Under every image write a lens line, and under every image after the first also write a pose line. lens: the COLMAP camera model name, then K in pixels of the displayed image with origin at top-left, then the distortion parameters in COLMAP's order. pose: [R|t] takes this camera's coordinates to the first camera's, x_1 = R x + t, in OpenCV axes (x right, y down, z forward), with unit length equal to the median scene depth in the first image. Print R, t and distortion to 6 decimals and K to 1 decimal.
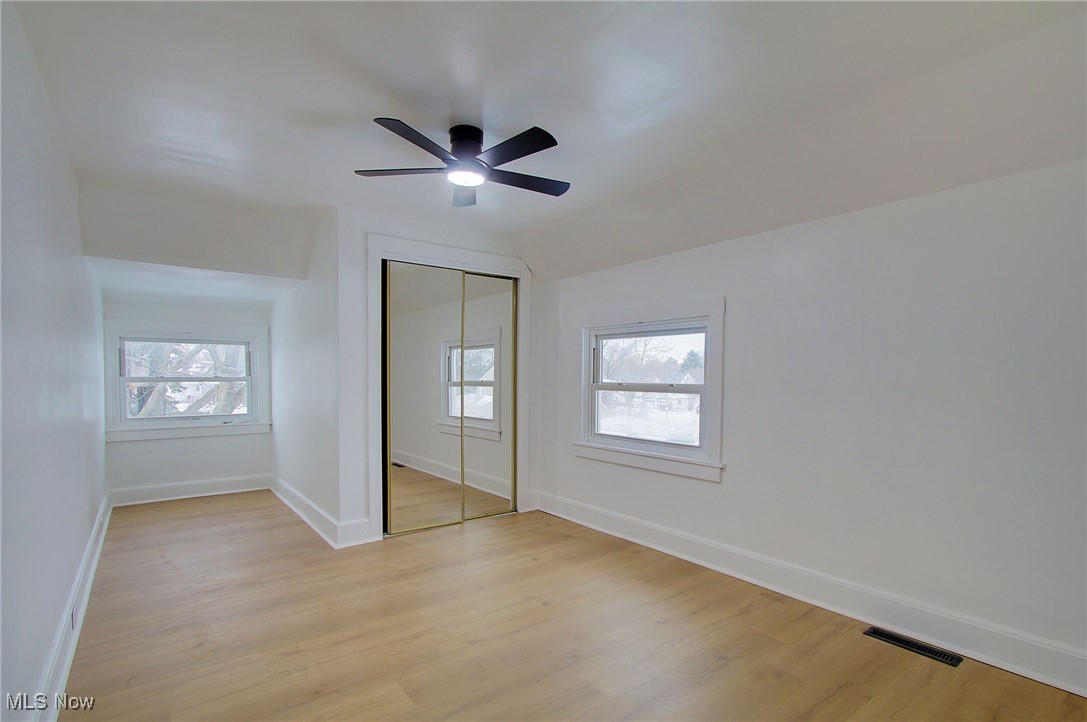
lens RADIAL K [[526.2, 0, 543.8], [0, 526.2, 374.4], [0, 0, 1]] dist [0.005363, 0.001453]
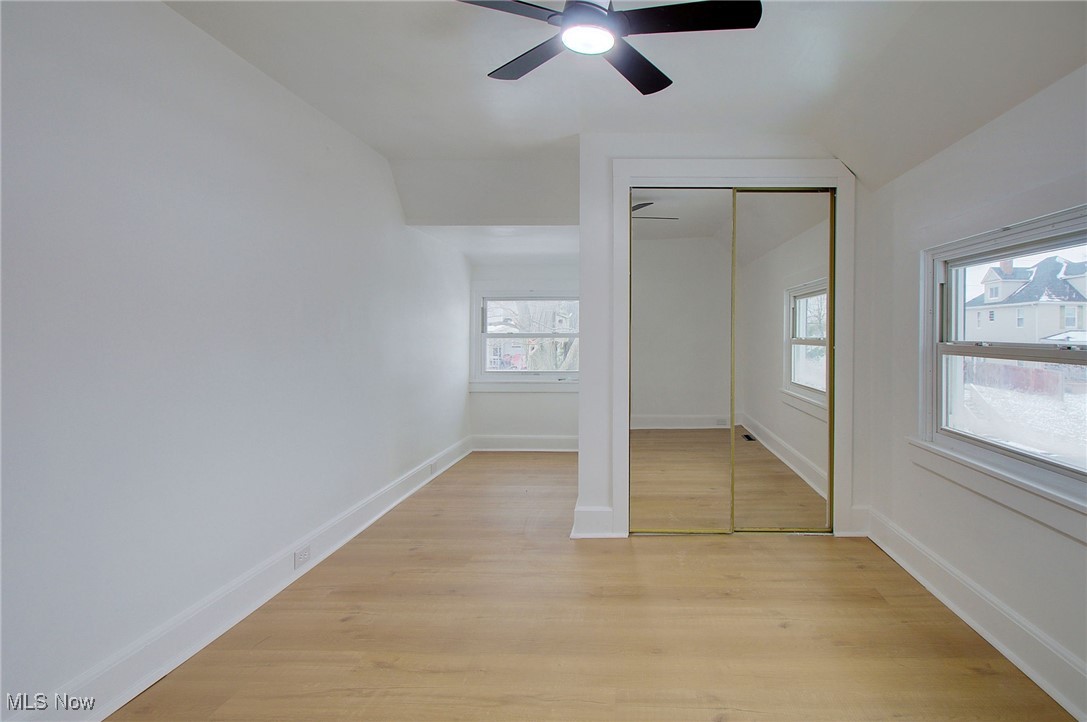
lens RADIAL K [[573.4, 0, 634.0], [0, 573.4, 316.4], [0, 0, 1]] dist [-0.000086, 0.000158]
pose [[0.795600, -0.018231, -0.605548, 0.208858], [0.000823, 0.999579, -0.029013, 0.005591], [0.605822, 0.022584, 0.795280, 0.279208]]
